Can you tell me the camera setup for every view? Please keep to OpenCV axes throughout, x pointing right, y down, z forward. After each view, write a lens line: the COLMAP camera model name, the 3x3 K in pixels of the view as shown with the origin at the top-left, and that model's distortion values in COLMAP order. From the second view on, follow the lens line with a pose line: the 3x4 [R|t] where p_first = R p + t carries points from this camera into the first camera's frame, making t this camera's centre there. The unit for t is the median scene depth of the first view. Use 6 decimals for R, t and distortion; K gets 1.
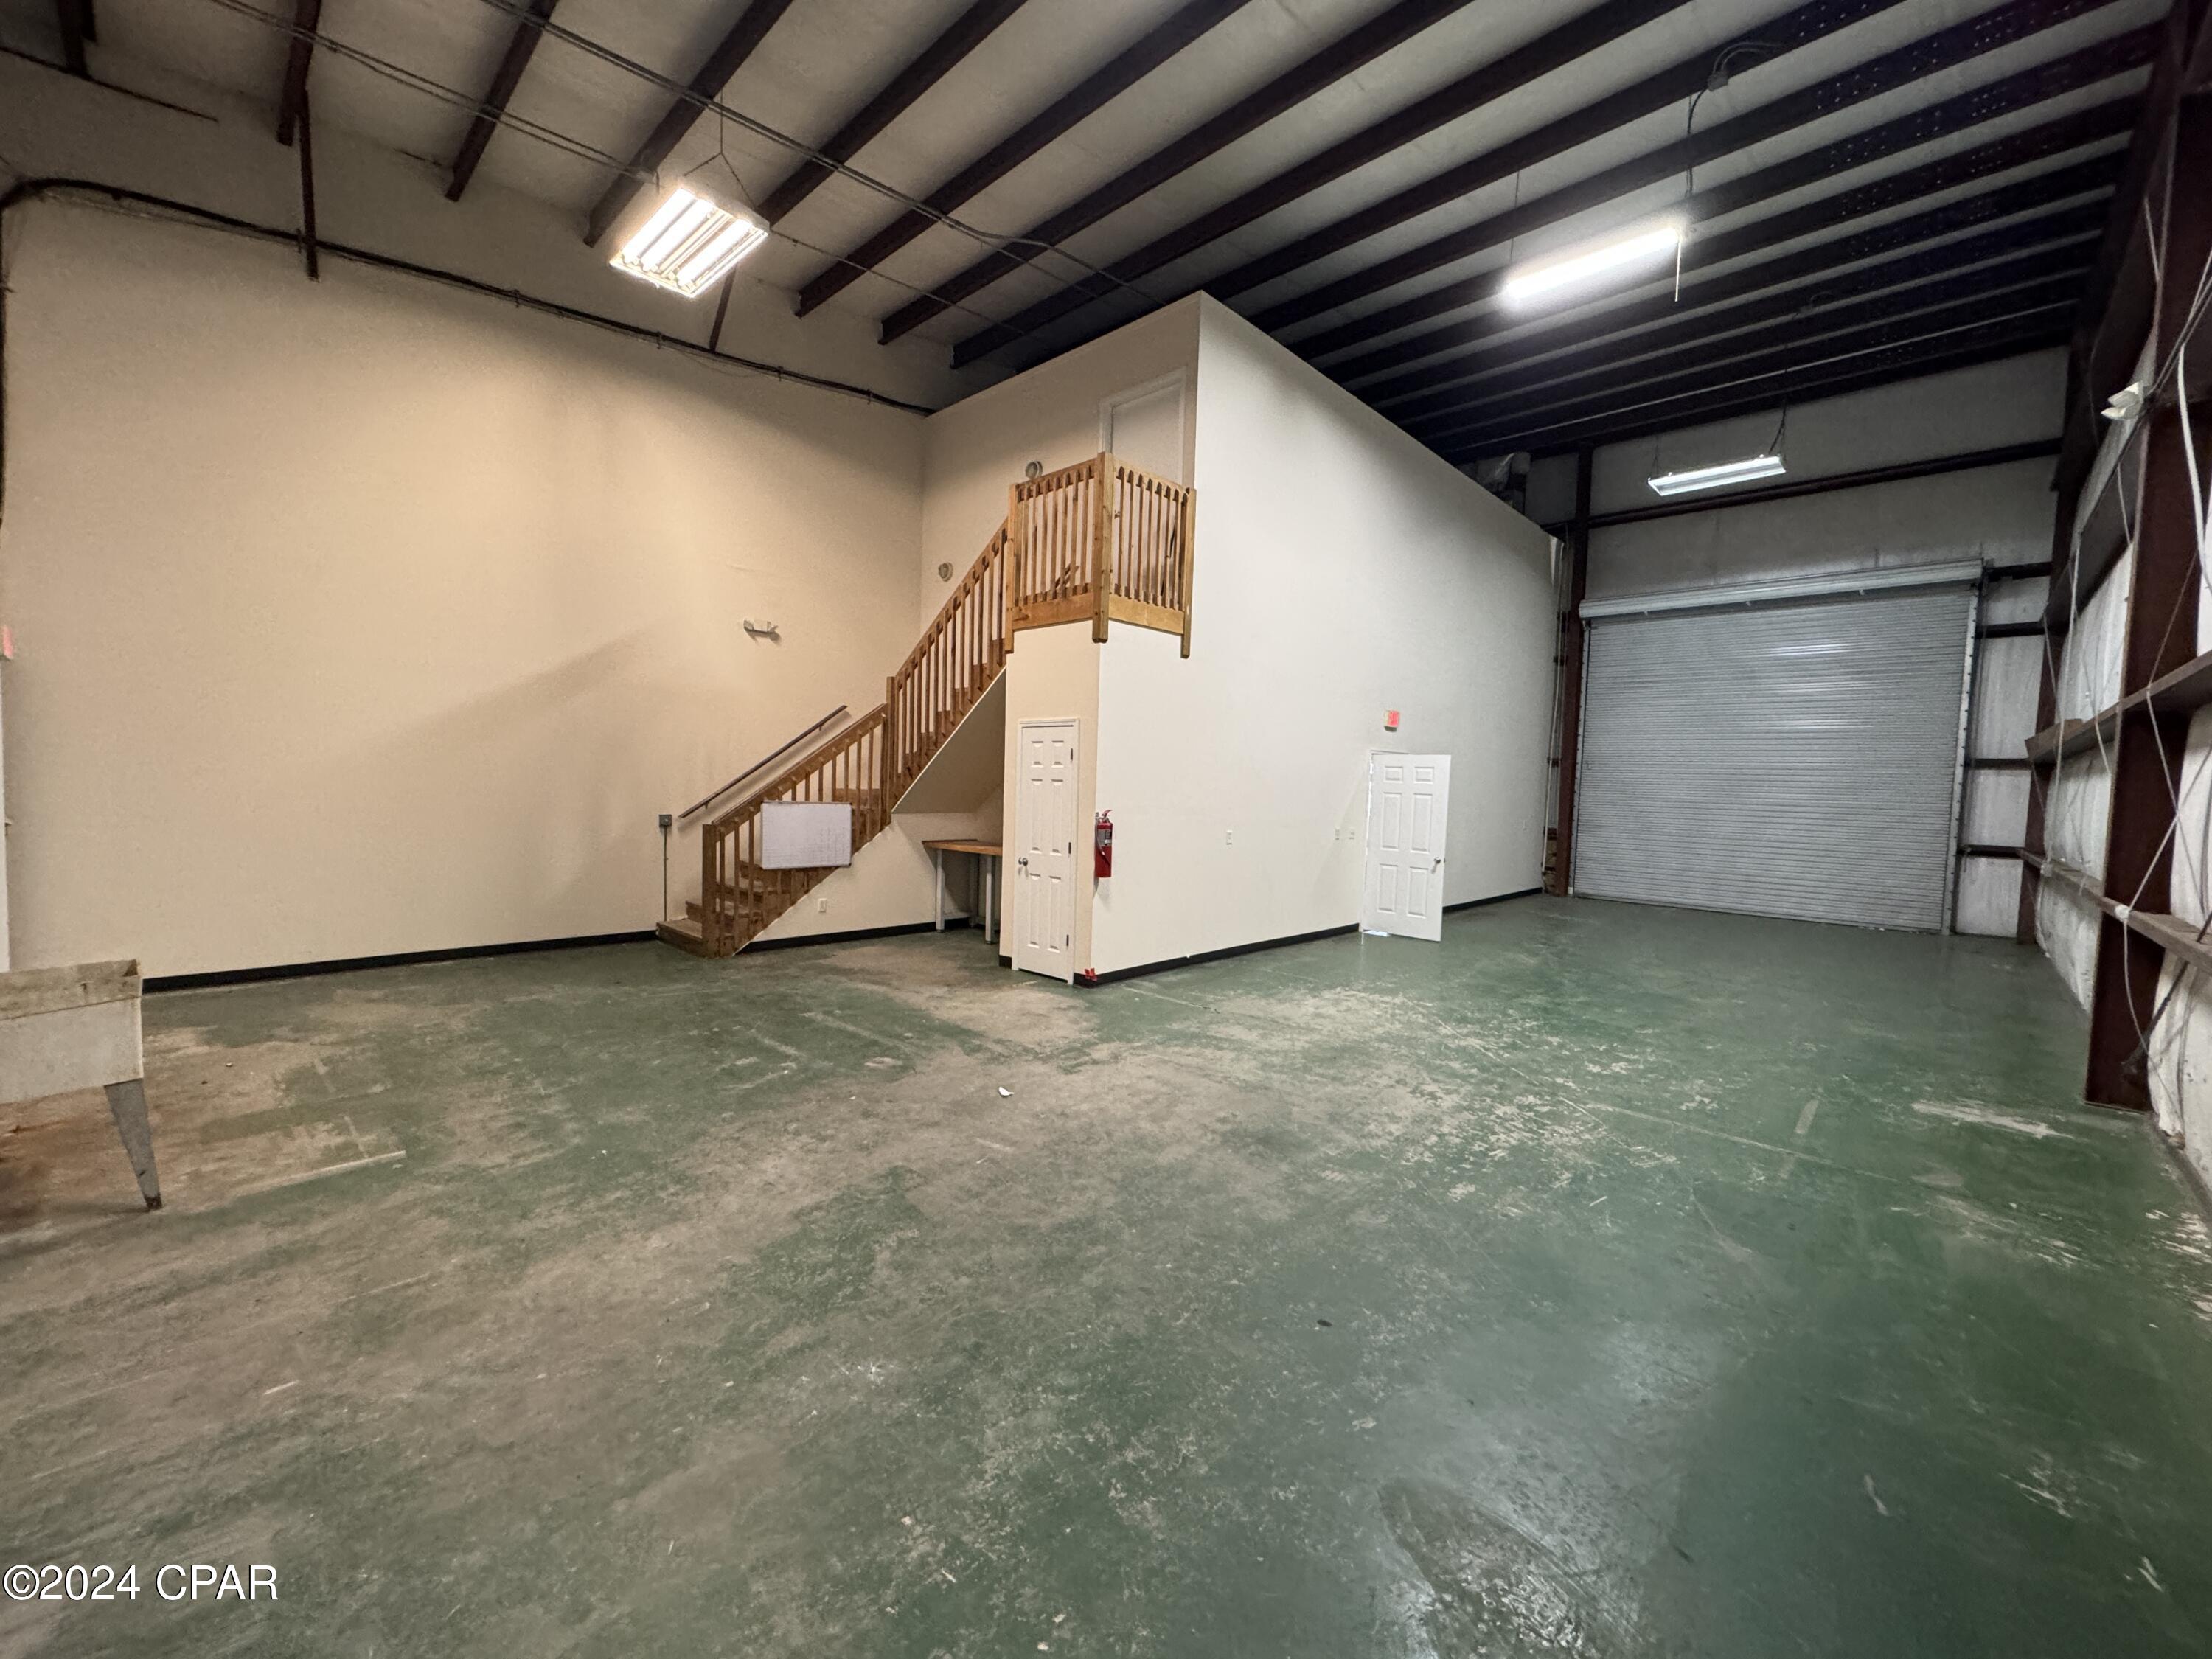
lens RADIAL K [[881.0, 0, 1105.4], [0, 881.0, 830.5], [0, 0, 1]] dist [0.001972, -0.000664]
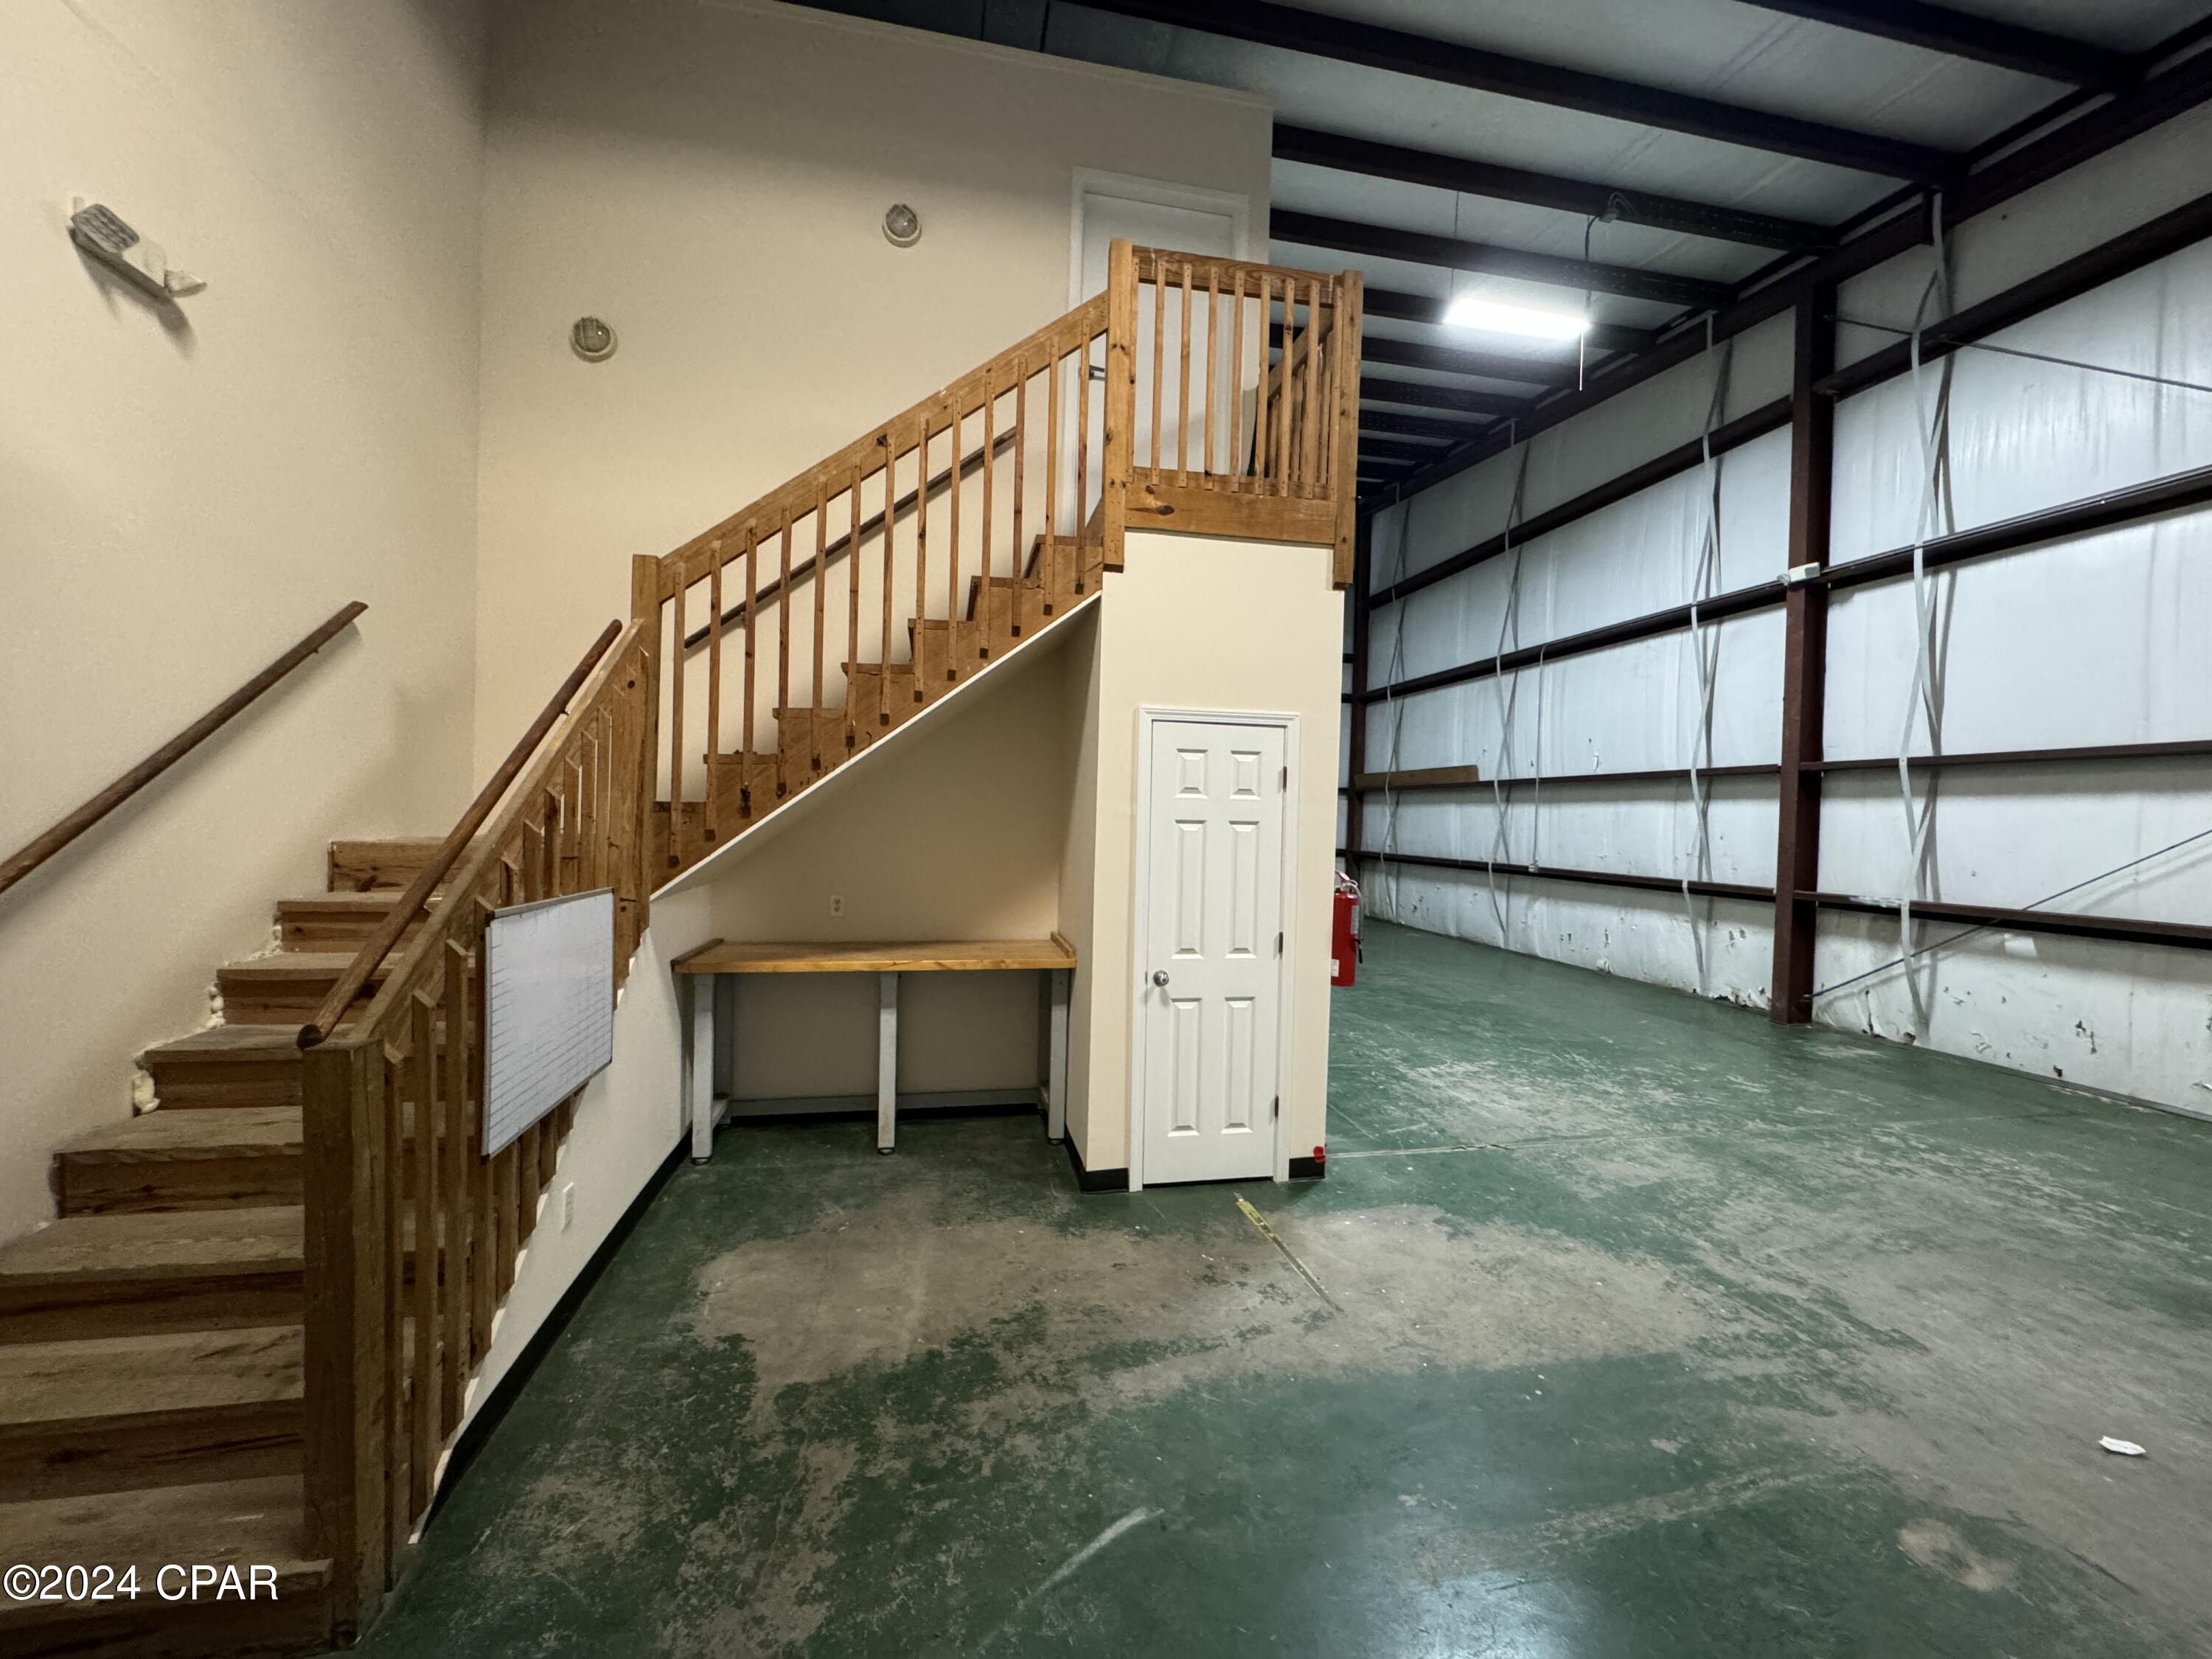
lens RADIAL K [[881.0, 0, 1103.6], [0, 881.0, 828.6], [0, 0, 1]] dist [0.001972, -0.000664]
pose [[0.565907, -0.028520, 0.823975, -0.752052], [0.035342, 0.999322, 0.010316, -0.083268], [-0.823711, 0.023283, 0.566532, 1.019785]]
